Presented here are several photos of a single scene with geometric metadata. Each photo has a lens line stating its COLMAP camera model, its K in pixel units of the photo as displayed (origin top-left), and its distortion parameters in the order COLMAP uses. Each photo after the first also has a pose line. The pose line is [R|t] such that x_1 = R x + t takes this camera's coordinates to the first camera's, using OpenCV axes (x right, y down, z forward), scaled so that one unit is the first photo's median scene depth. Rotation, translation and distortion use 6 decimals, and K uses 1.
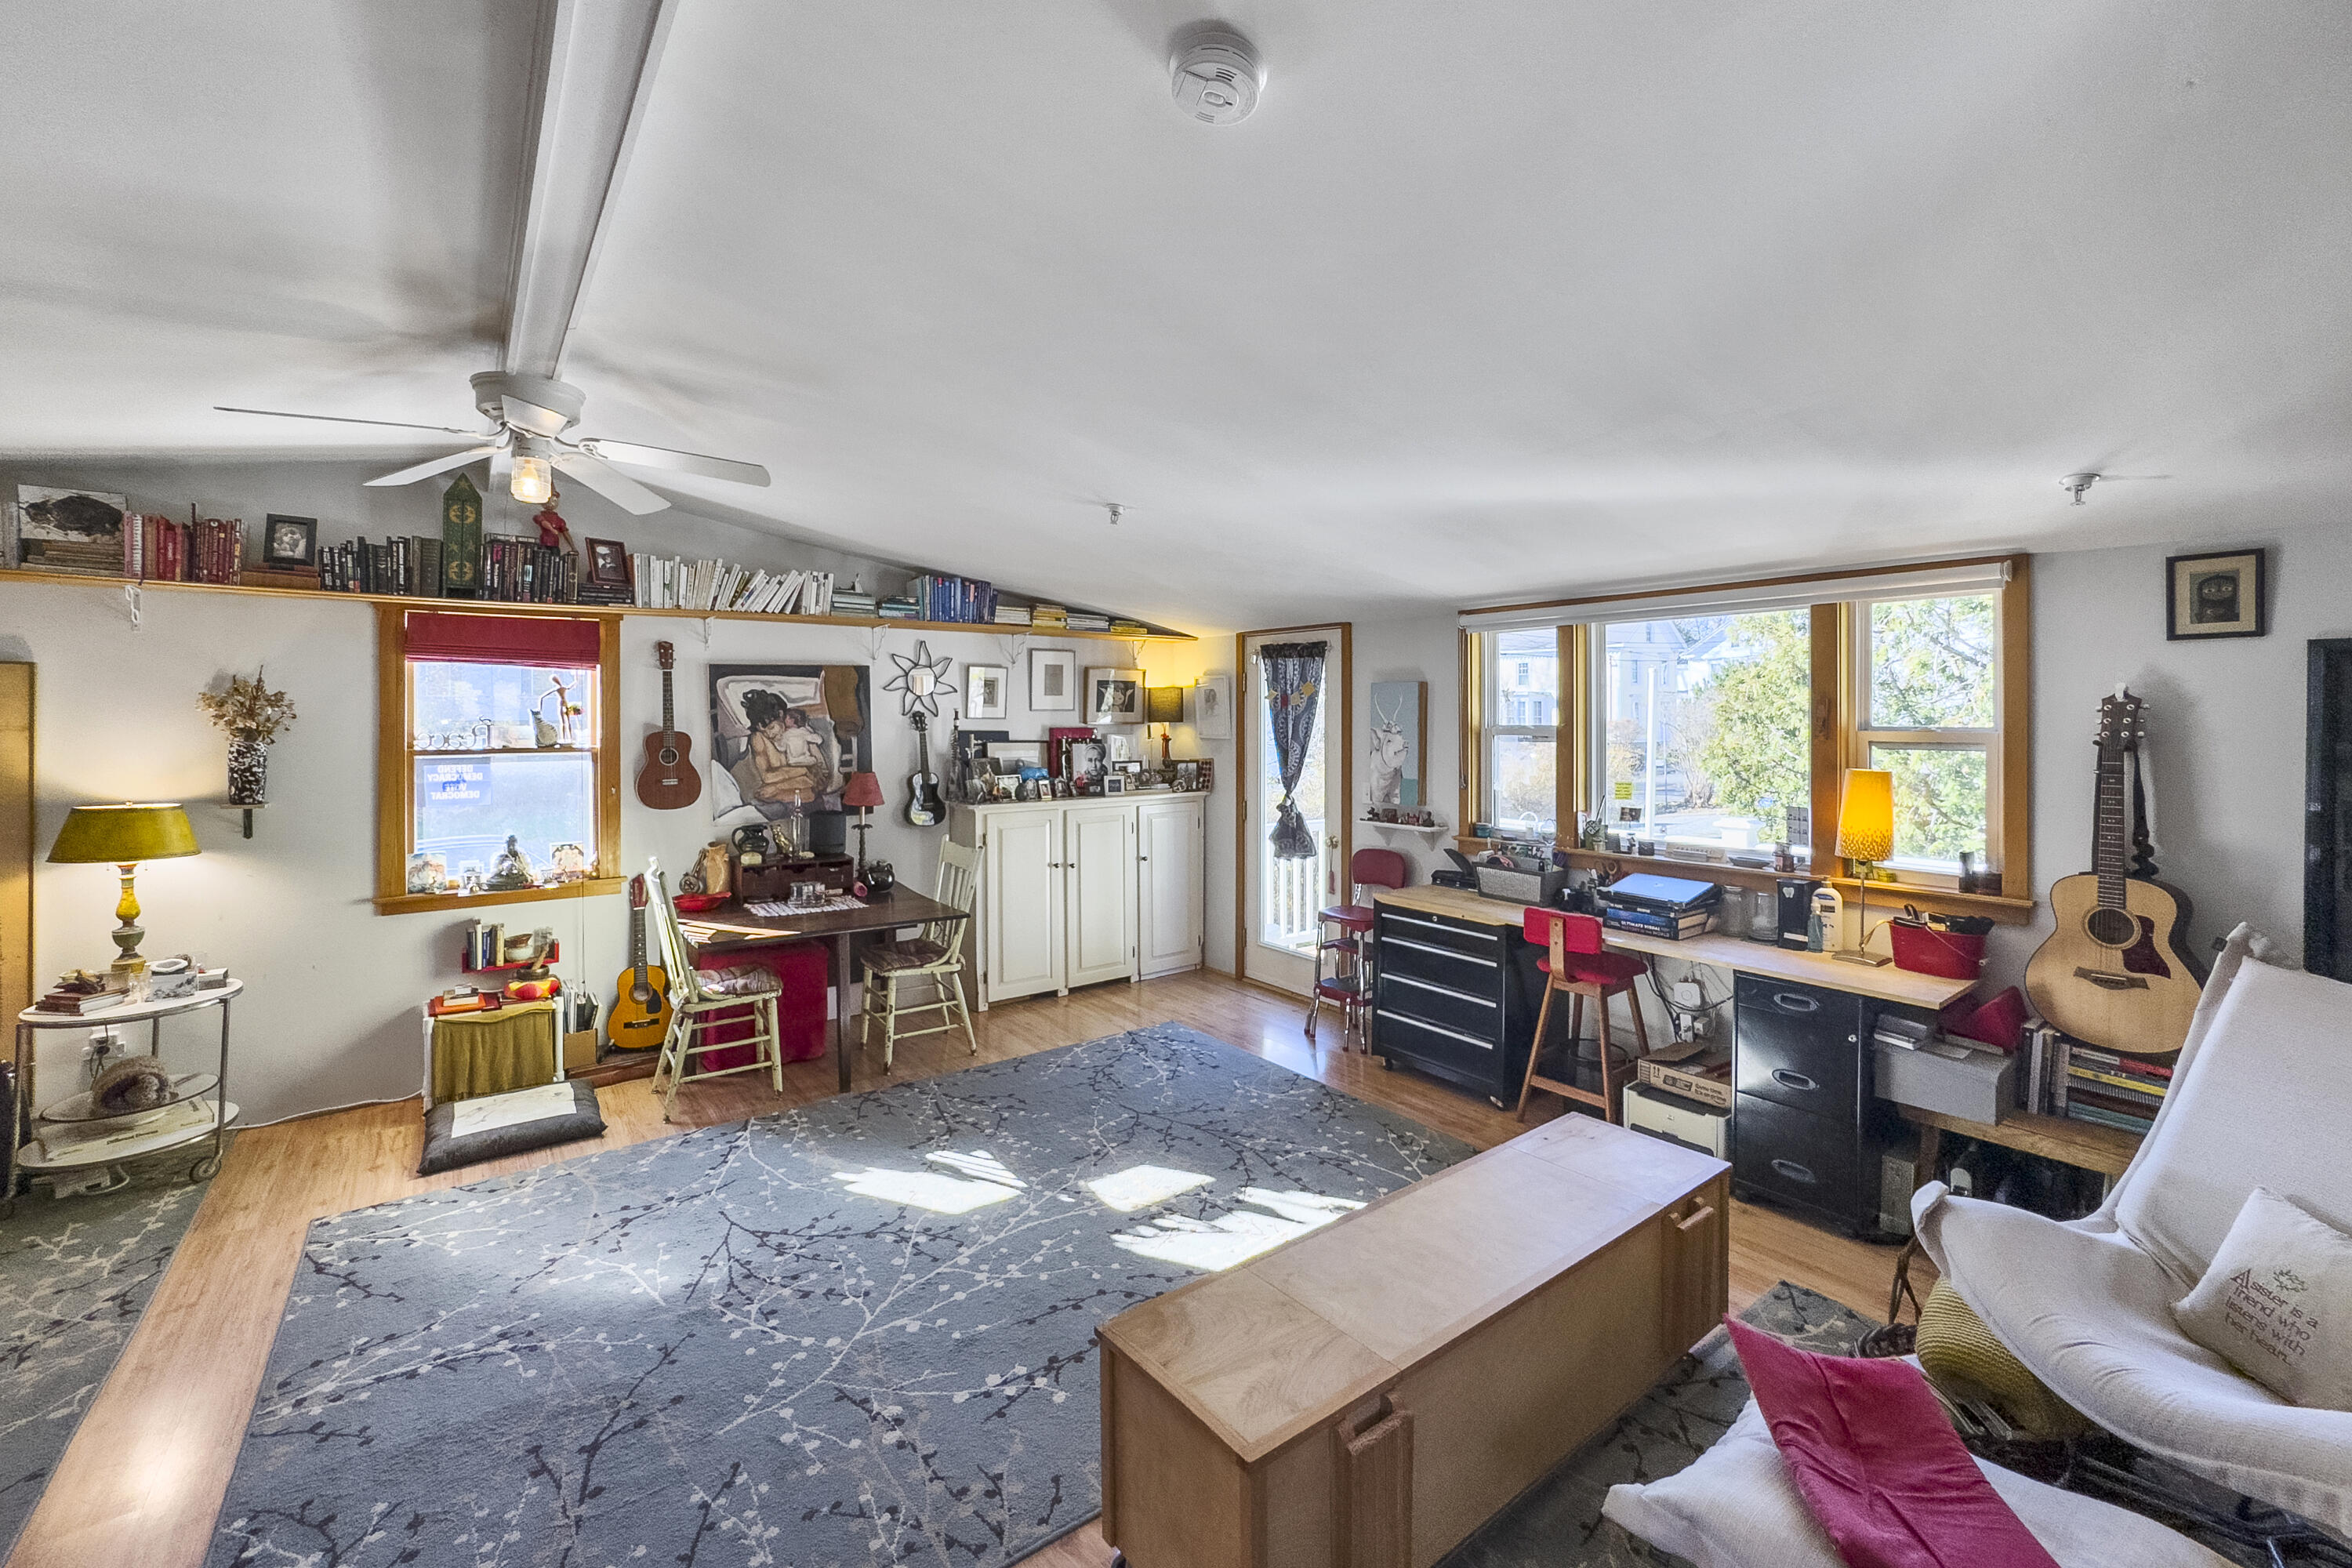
lens RADIAL K [[969.4, 0, 1228.8], [0, 969.4, 711.6], [0, 0, 1]] dist [-0.019027, 0.008632]
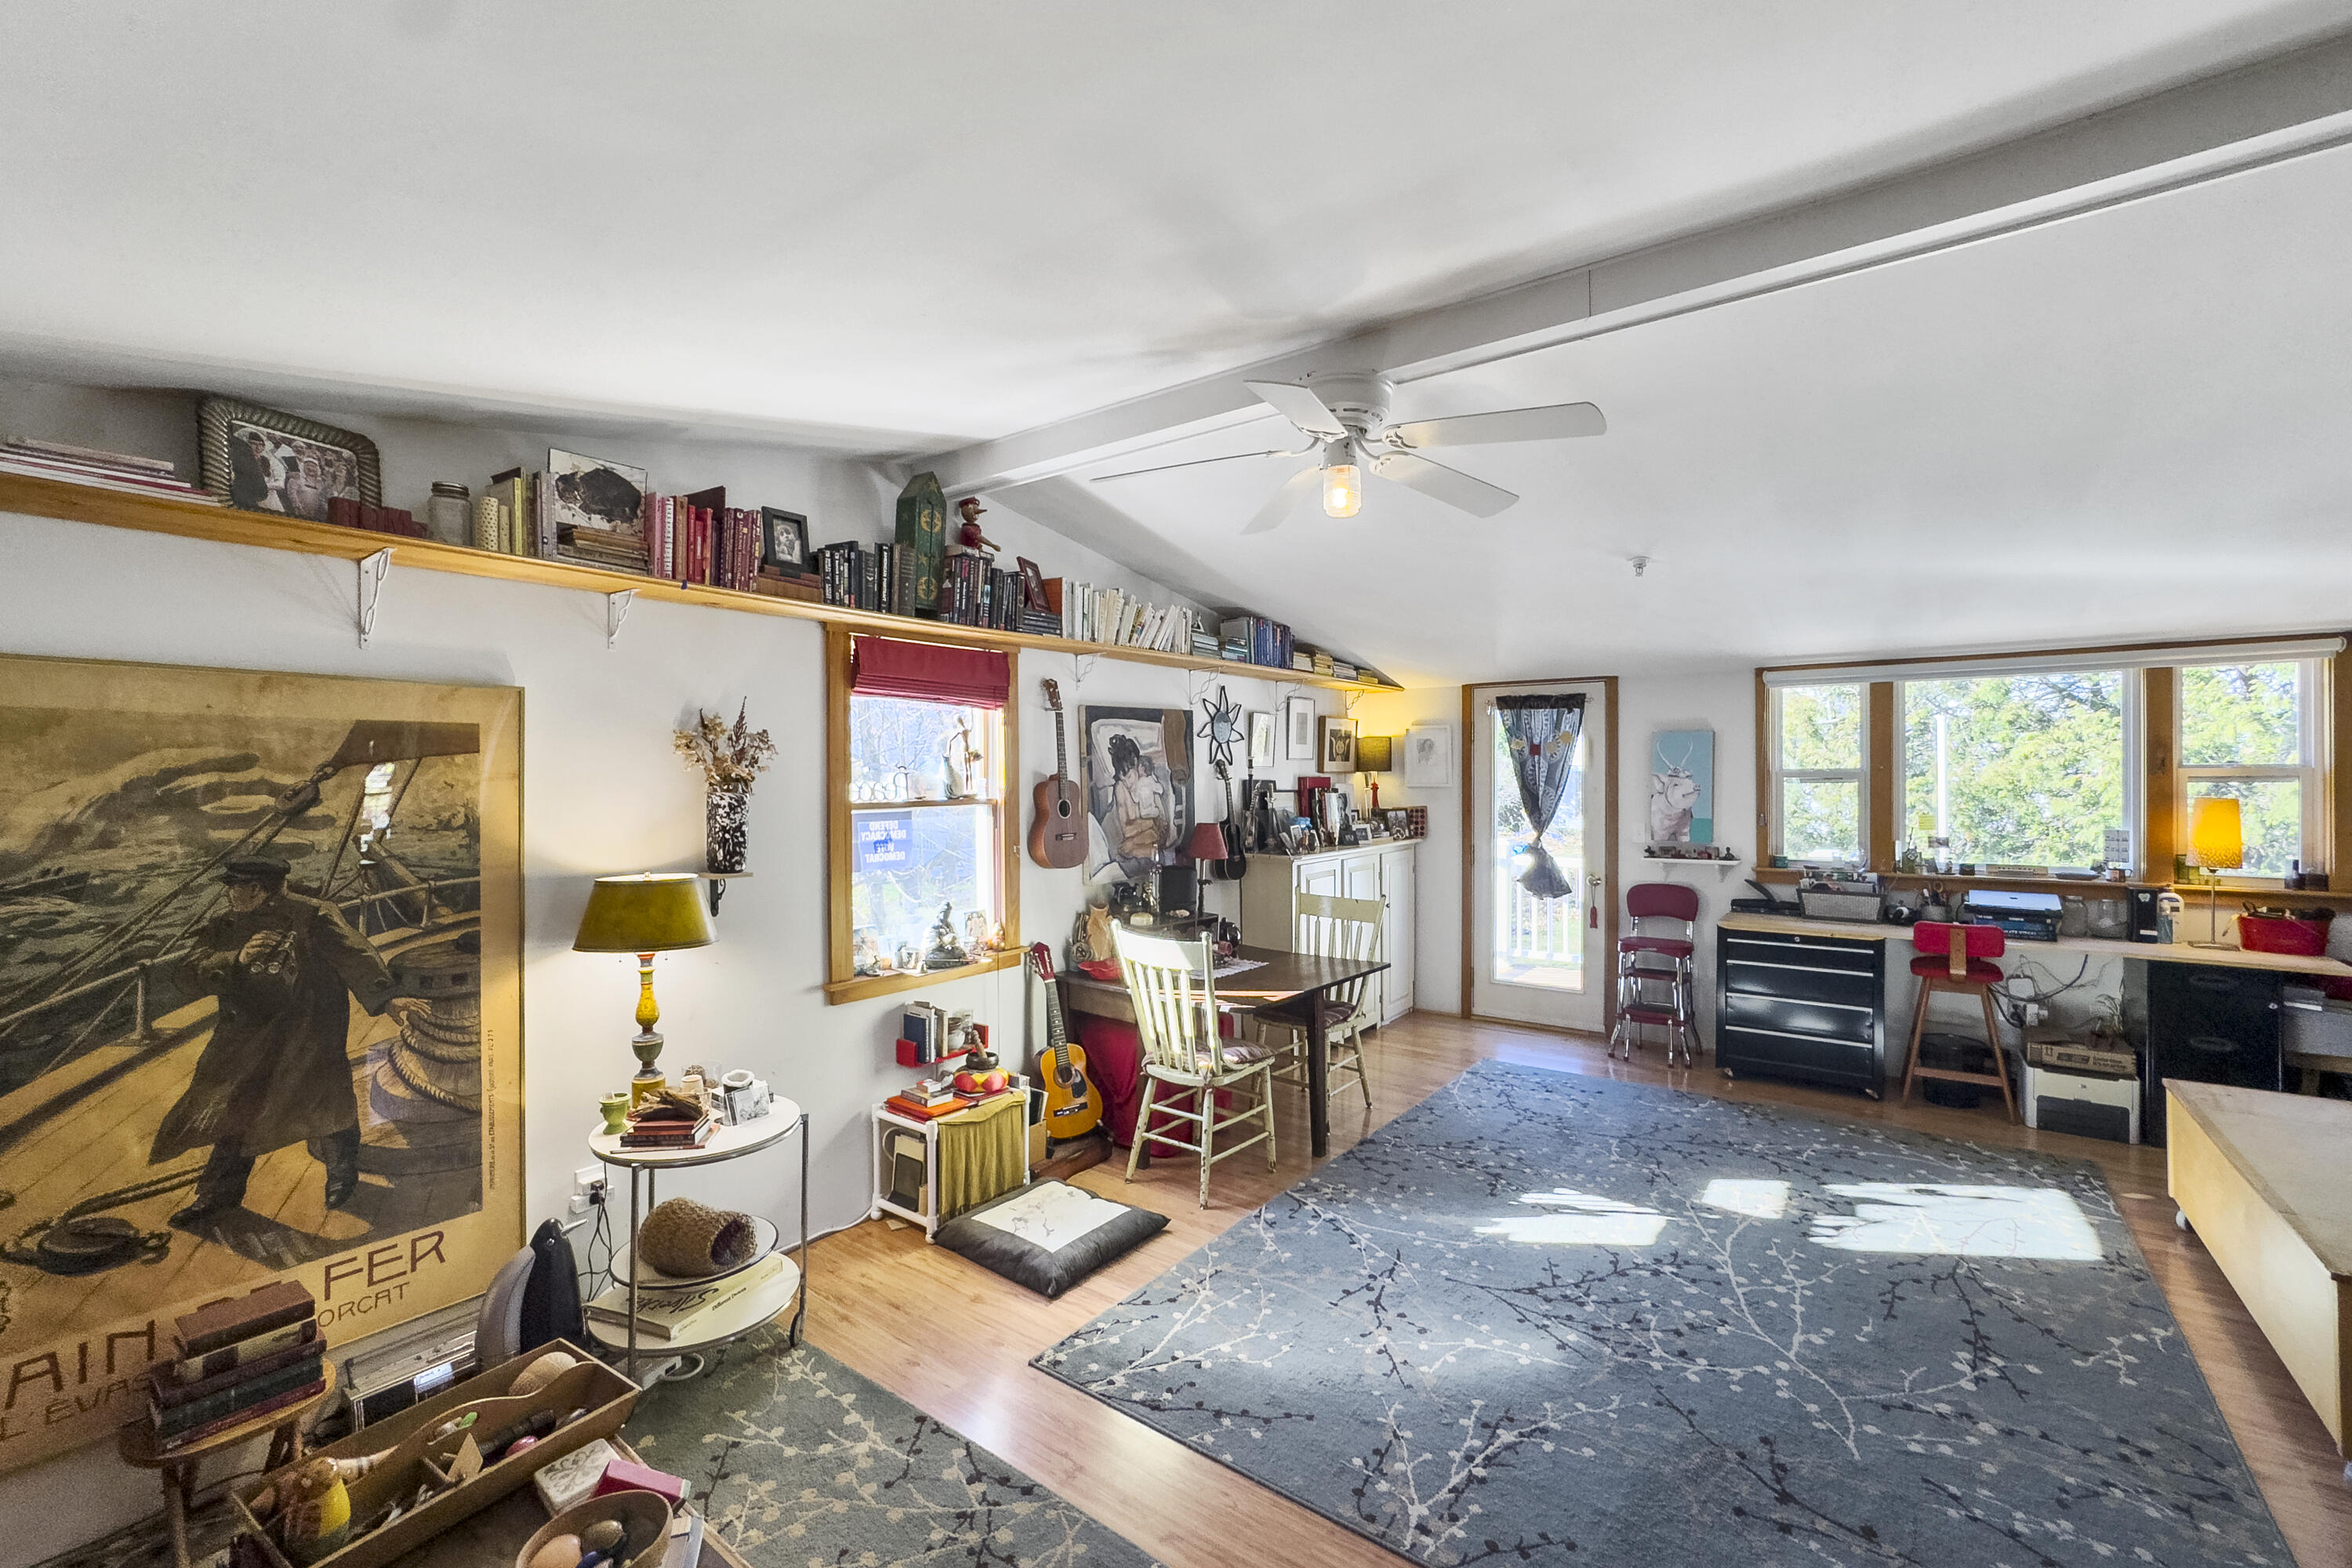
lens RADIAL K [[969.4, 0, 1172.3], [0, 969.4, 770.0], [0, 0, 1]] dist [-0.019027, 0.008632]
pose [[0.961563, -0.004868, 0.274542, -0.846638], [0.005208, 0.999986, -0.000509, 0.013896], [-0.274536, 0.001920, 0.961575, 0.128112]]
